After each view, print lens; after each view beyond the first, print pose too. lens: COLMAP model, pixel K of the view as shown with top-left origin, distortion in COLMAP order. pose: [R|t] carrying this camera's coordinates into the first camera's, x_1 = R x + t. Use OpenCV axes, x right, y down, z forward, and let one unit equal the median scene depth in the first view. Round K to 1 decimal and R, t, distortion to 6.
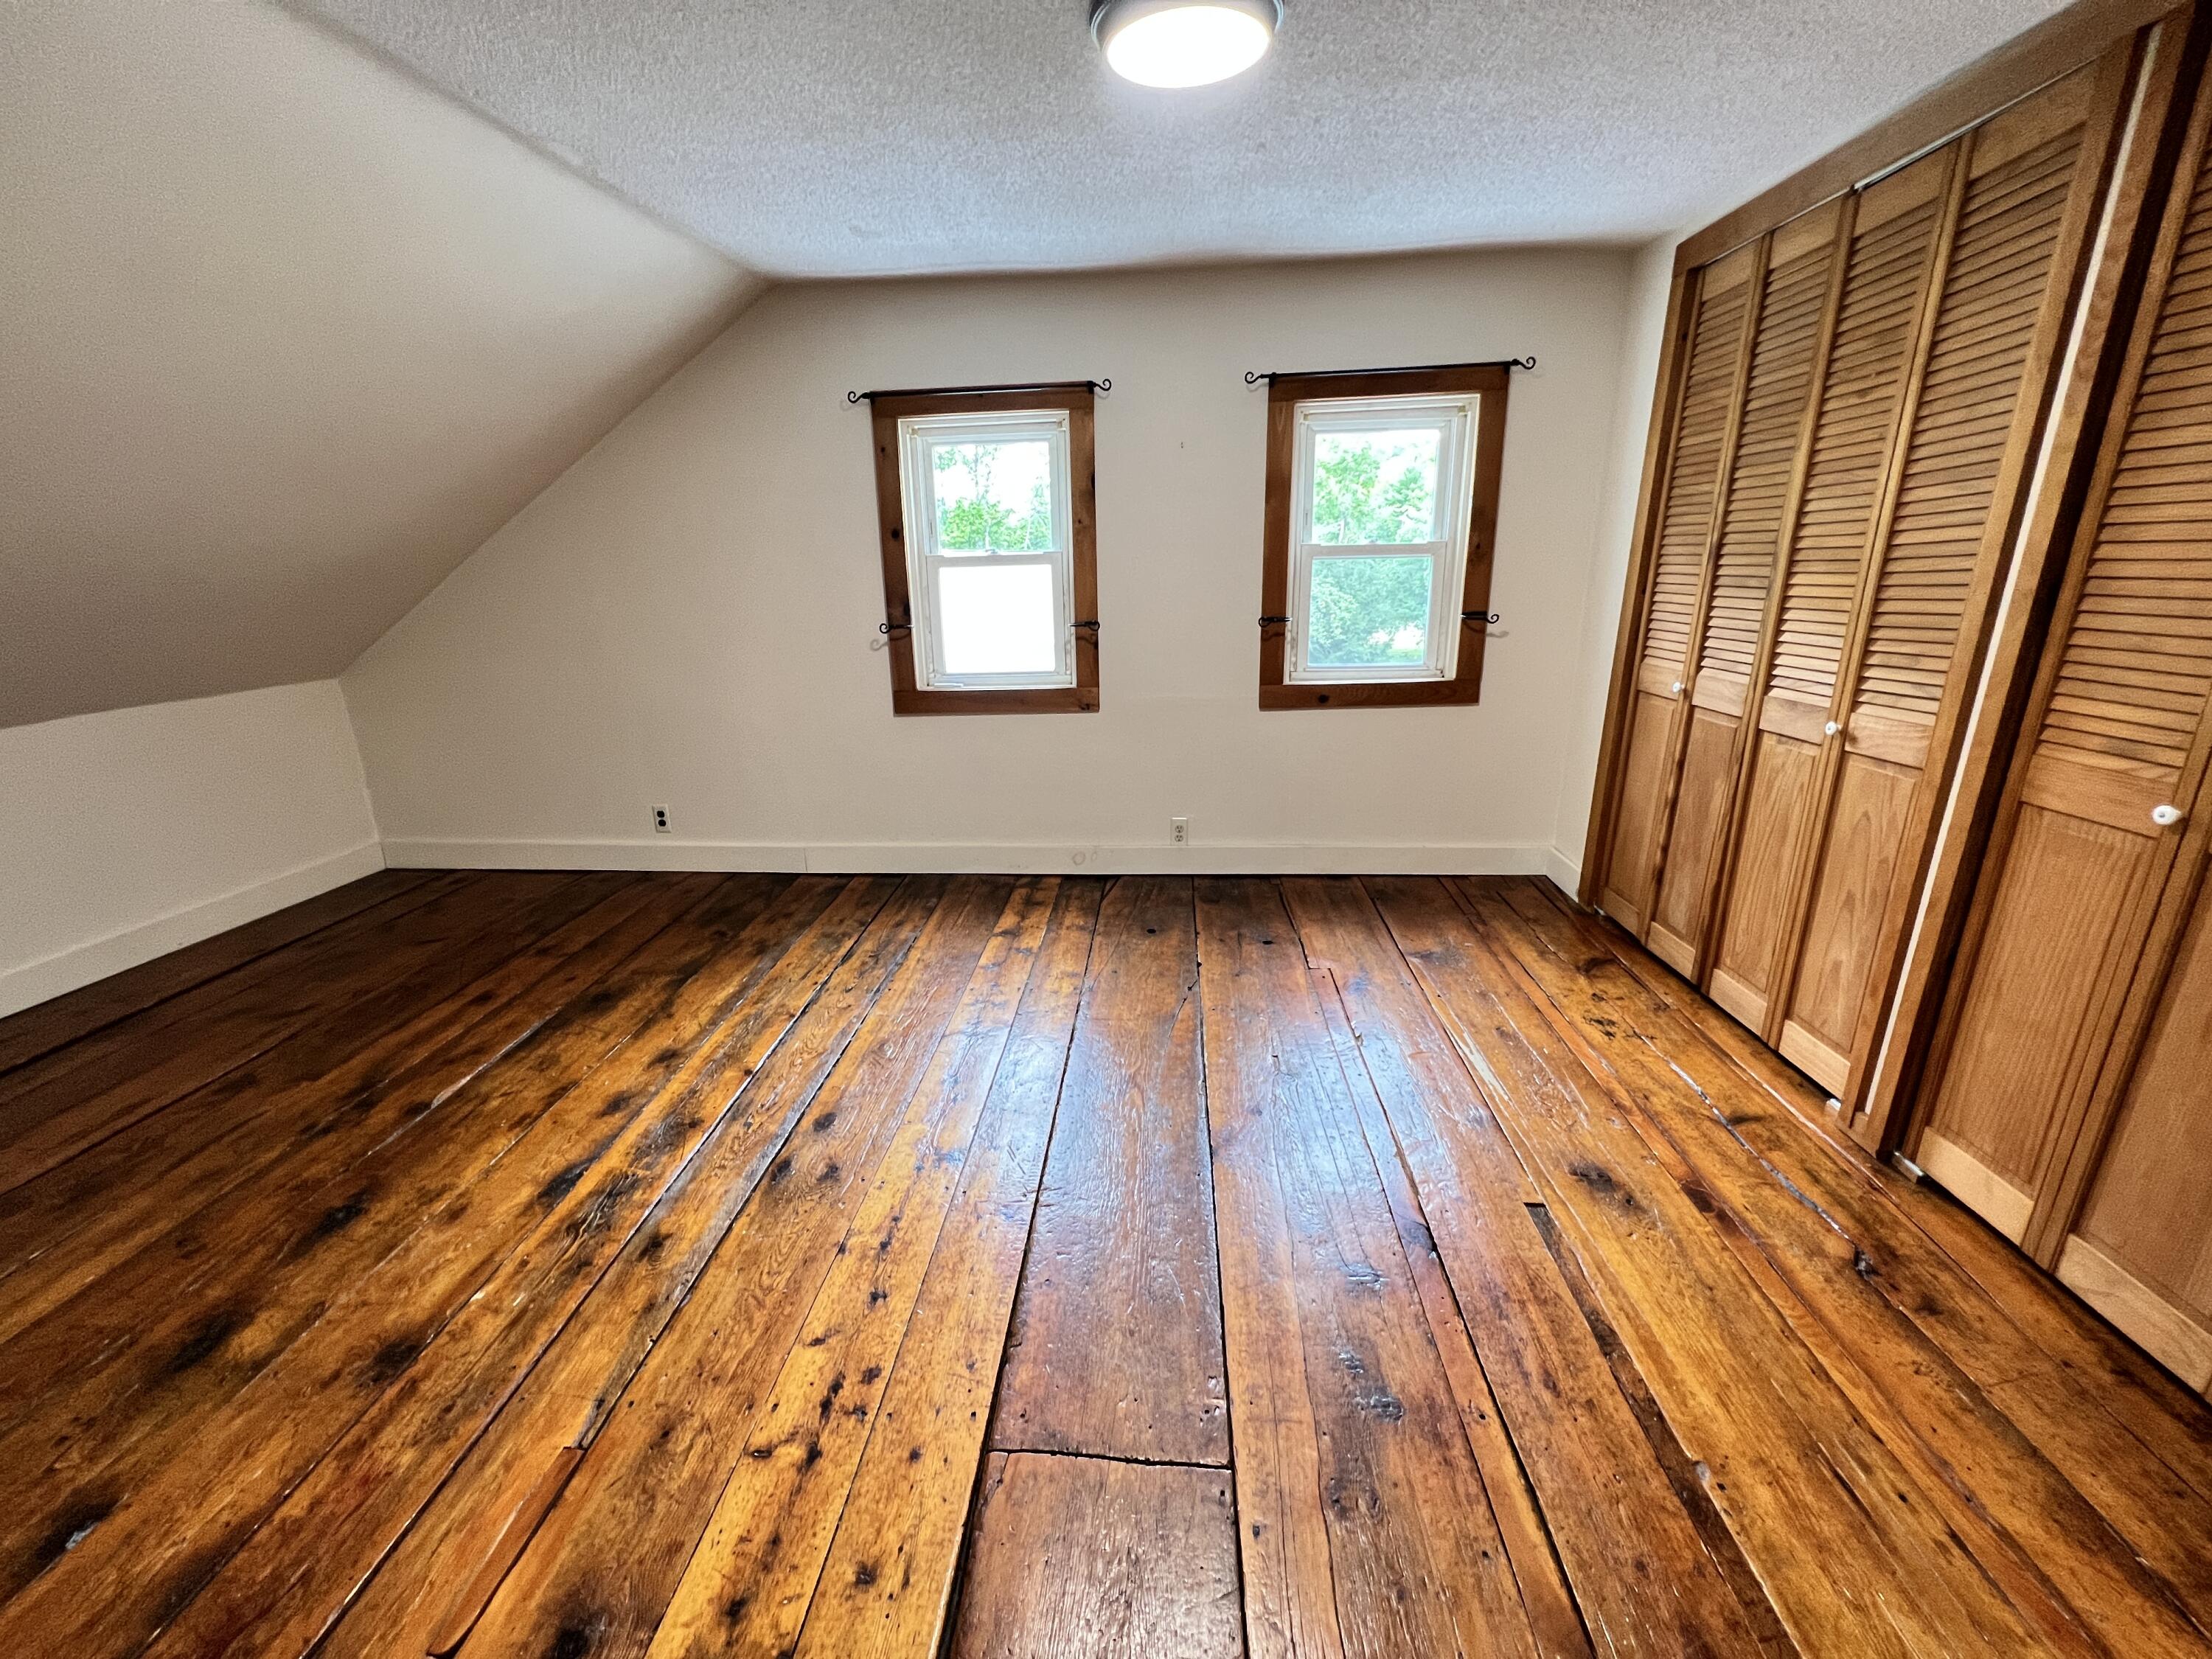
lens RADIAL K [[879.6, 0, 1106.0], [0, 879.6, 829.5], [0, 0, 1]] dist [0.000243, 0.000044]
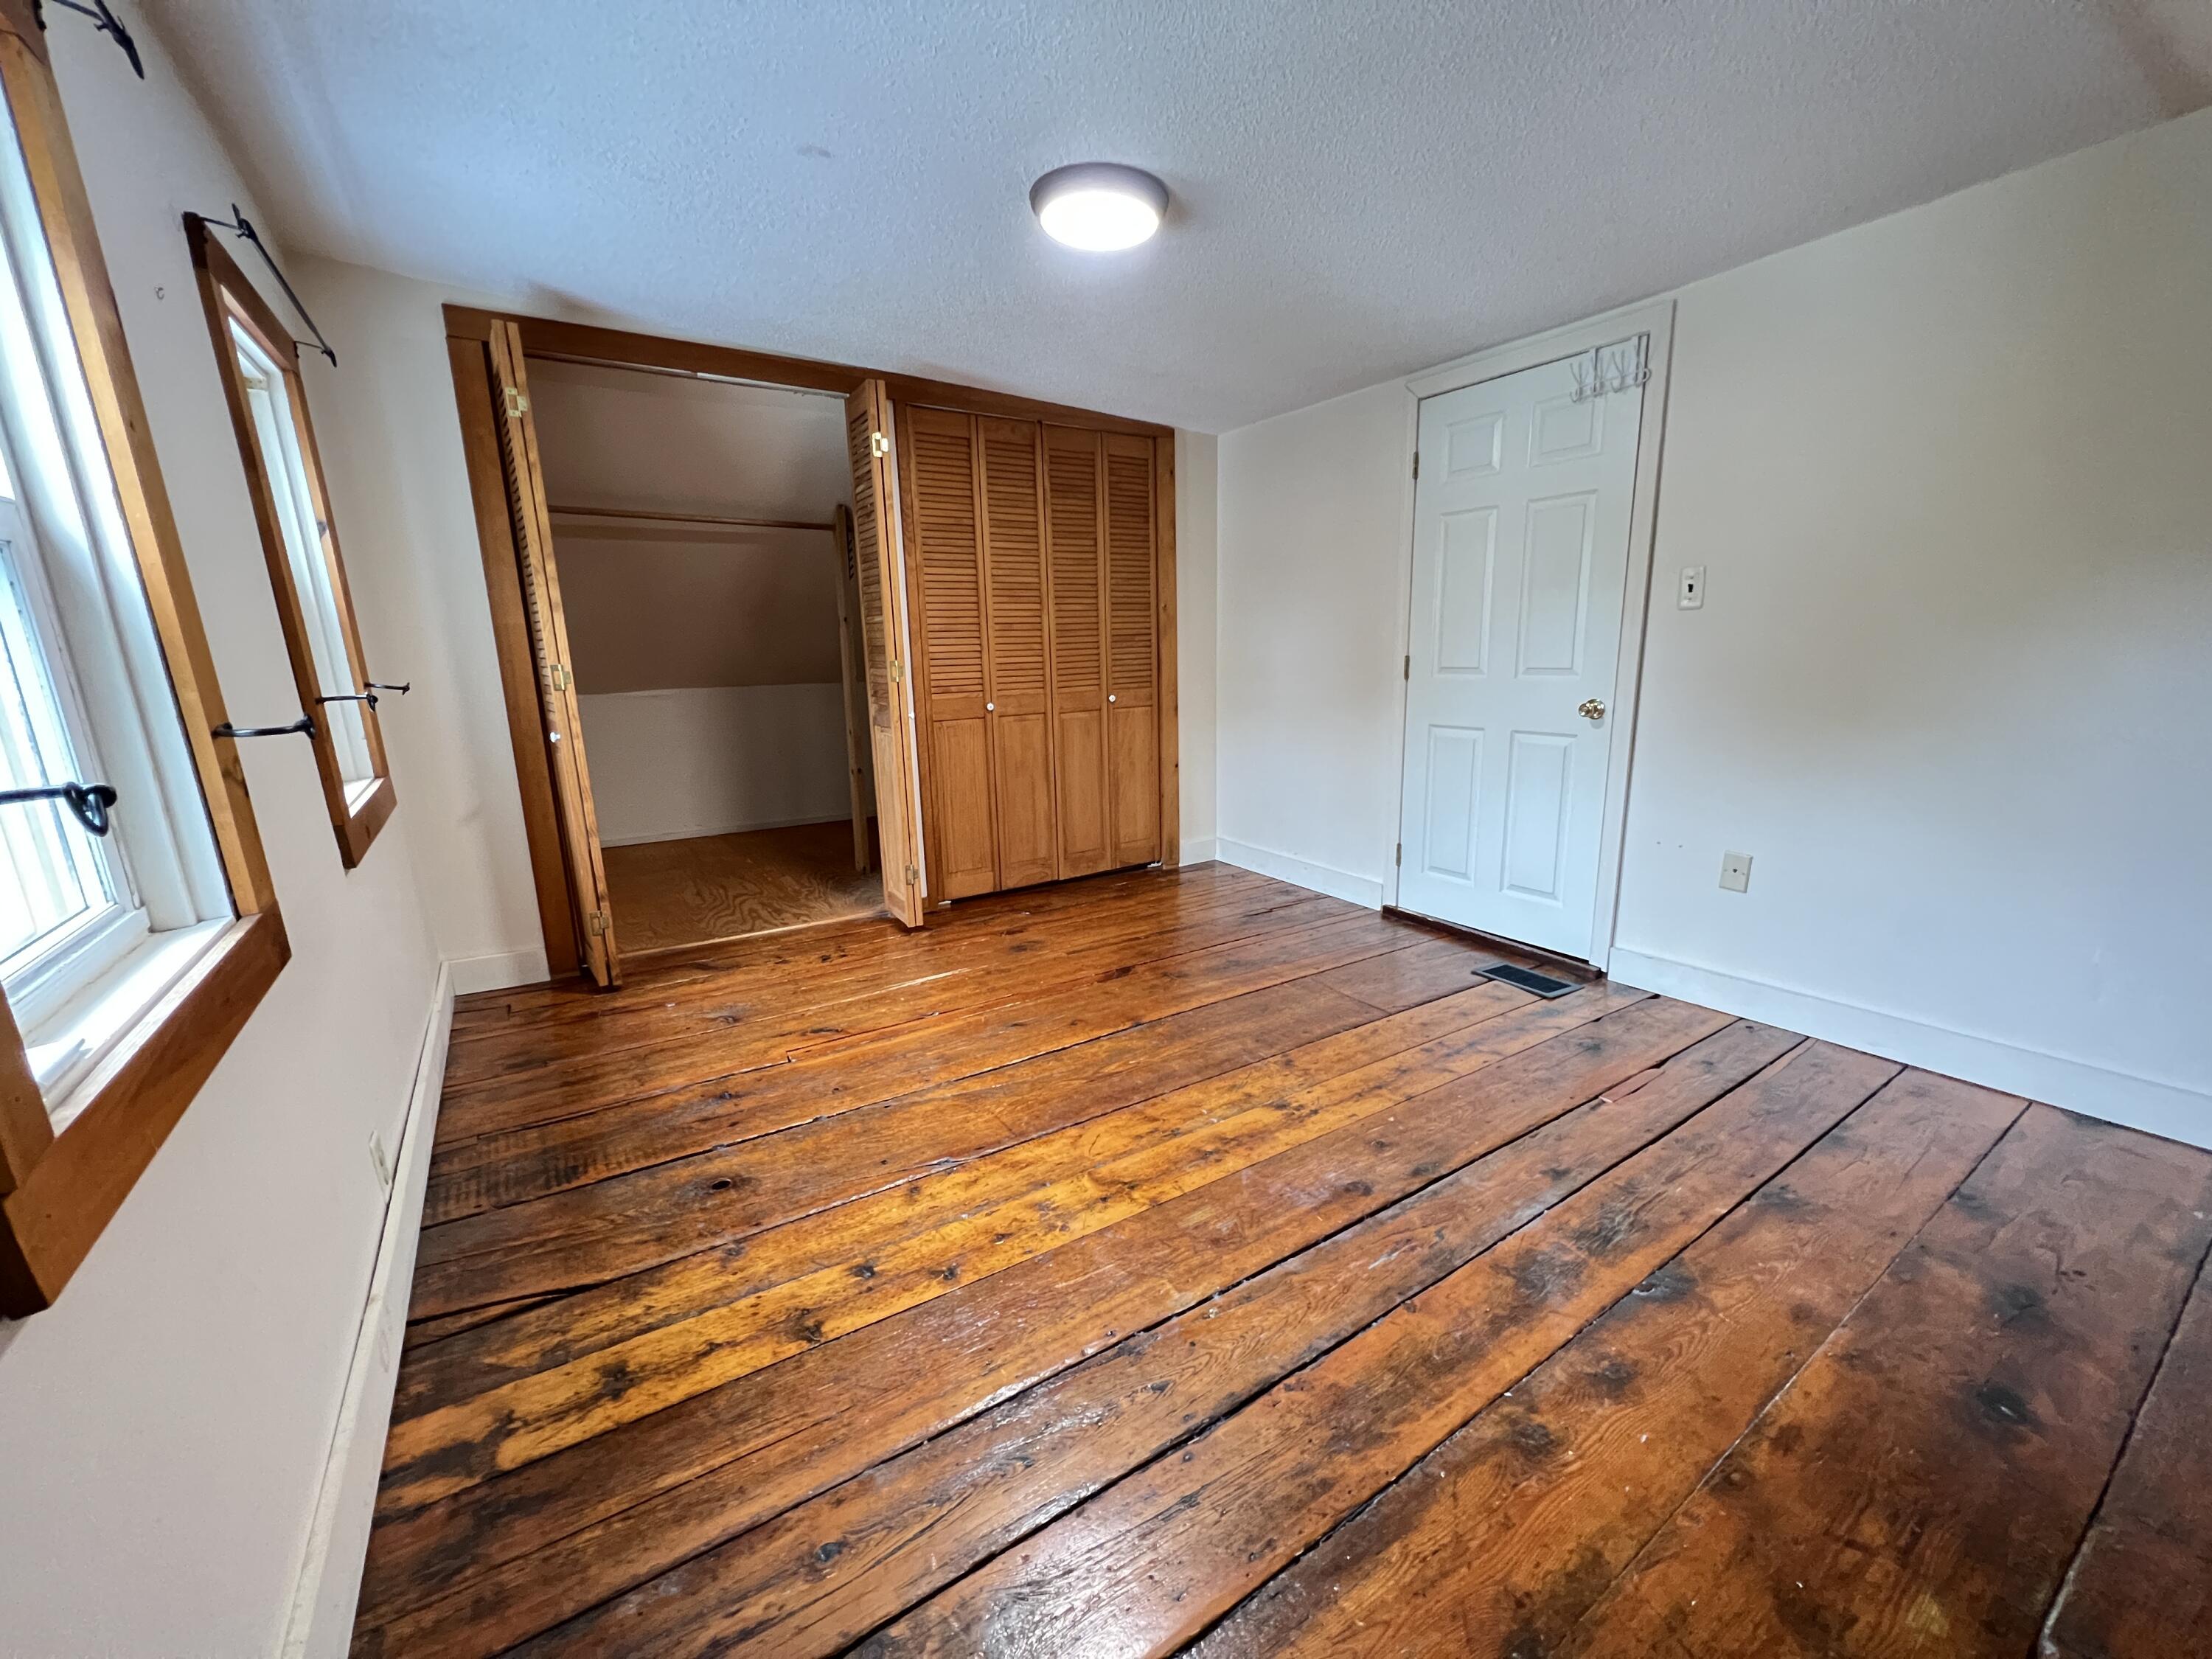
lens RADIAL K [[879.6, 0, 1106.0], [0, 879.6, 829.5], [0, 0, 1]] dist [0.000243, 0.000044]
pose [[-0.602009, -0.140093, 0.786103, -0.787215], [0.264772, 0.893766, 0.362046, -0.361229], [-0.753313, 0.426094, -0.500963, 1.442693]]
